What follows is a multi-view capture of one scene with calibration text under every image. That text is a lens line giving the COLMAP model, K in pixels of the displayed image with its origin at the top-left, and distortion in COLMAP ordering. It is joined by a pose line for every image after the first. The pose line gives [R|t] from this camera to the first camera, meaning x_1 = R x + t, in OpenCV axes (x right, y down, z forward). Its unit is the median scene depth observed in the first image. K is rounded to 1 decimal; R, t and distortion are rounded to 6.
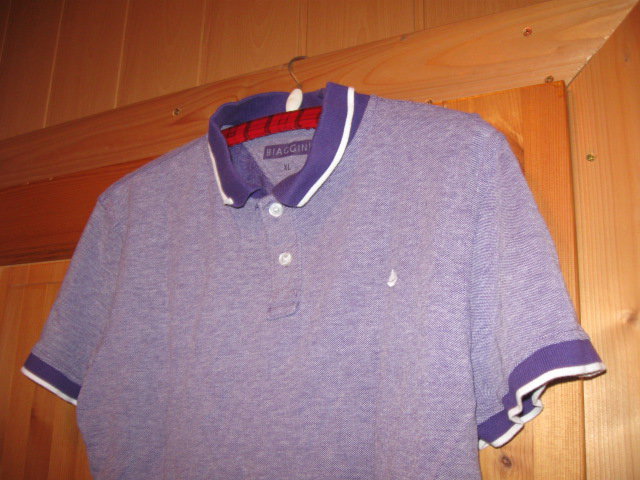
lens RADIAL K [[666.0, 0, 322.0], [0, 666.0, 243.2], [0, 0, 1]] dist [-0.134679, 0.027688]
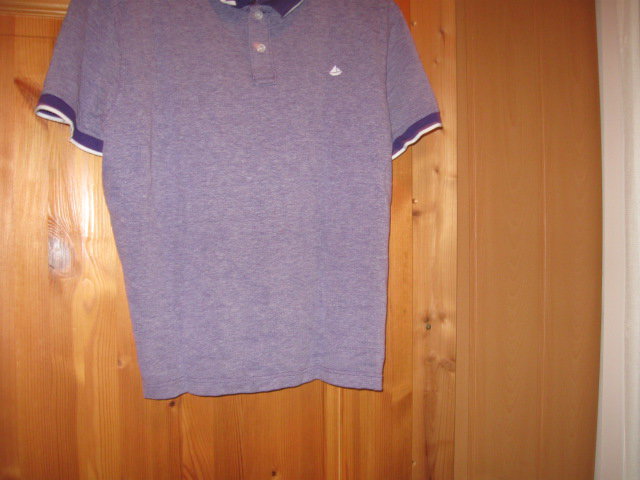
lens RADIAL K [[666.0, 0, 322.0], [0, 666.0, 243.2], [0, 0, 1]] dist [-0.134679, 0.027688]
pose [[0.661103, -0.055506, 0.748239, -1.171697], [-0.152535, 0.966491, 0.206468, 0.128434], [-0.734626, -0.250629, 0.630483, -0.193812]]
